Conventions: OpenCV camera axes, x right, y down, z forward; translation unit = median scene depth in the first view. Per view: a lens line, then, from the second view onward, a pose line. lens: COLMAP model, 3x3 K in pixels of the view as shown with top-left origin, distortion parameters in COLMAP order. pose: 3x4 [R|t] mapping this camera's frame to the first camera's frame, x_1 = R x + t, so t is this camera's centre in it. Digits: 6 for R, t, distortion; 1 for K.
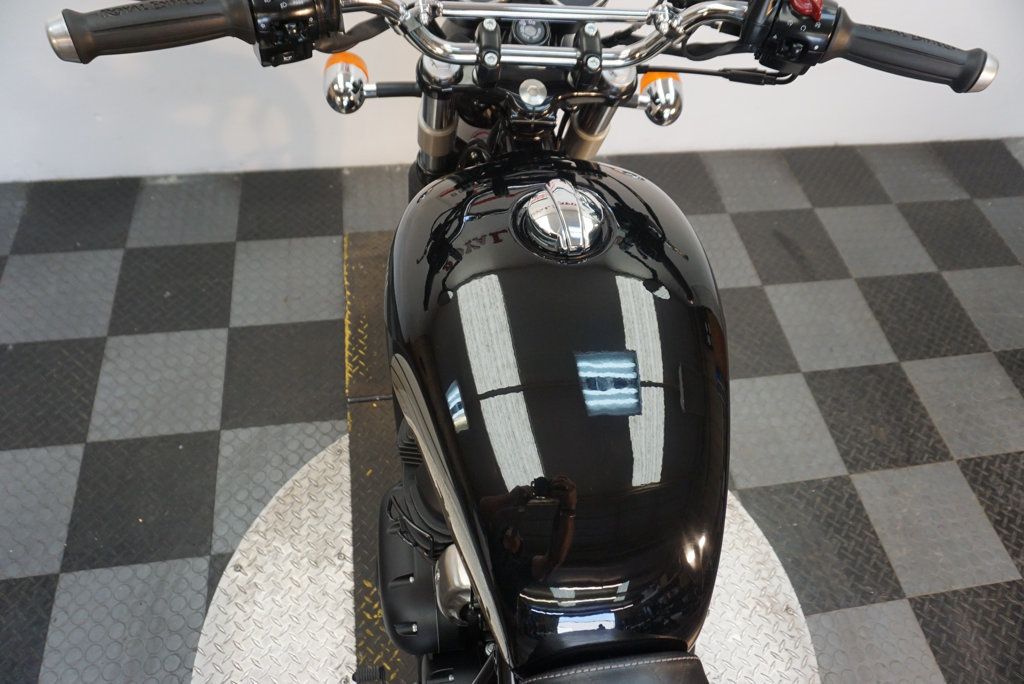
lens RADIAL K [[689.1, 0, 510.6], [0, 689.1, 343.1], [0, 0, 1]] dist [-0.043228, 0.032589]
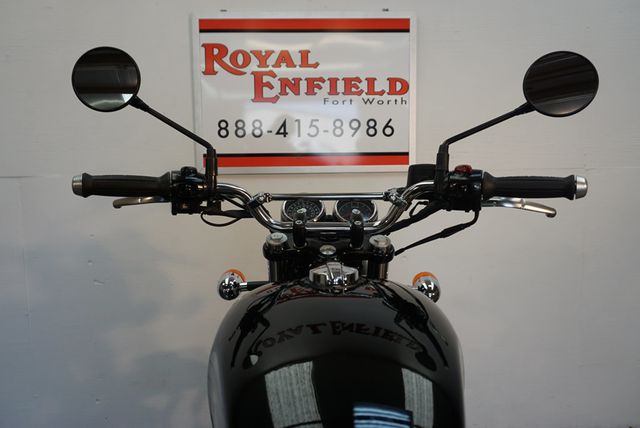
lens RADIAL K [[470.9, 0, 315.9], [0, 470.9, 216.0], [0, 0, 1]] dist [-0.029191, 0.011538]
pose [[0.987640, -0.082691, -0.133149, 0.068292], [-0.047190, 0.653210, -0.755705, 0.189718], [0.149464, 0.752648, 0.641234, 0.077640]]
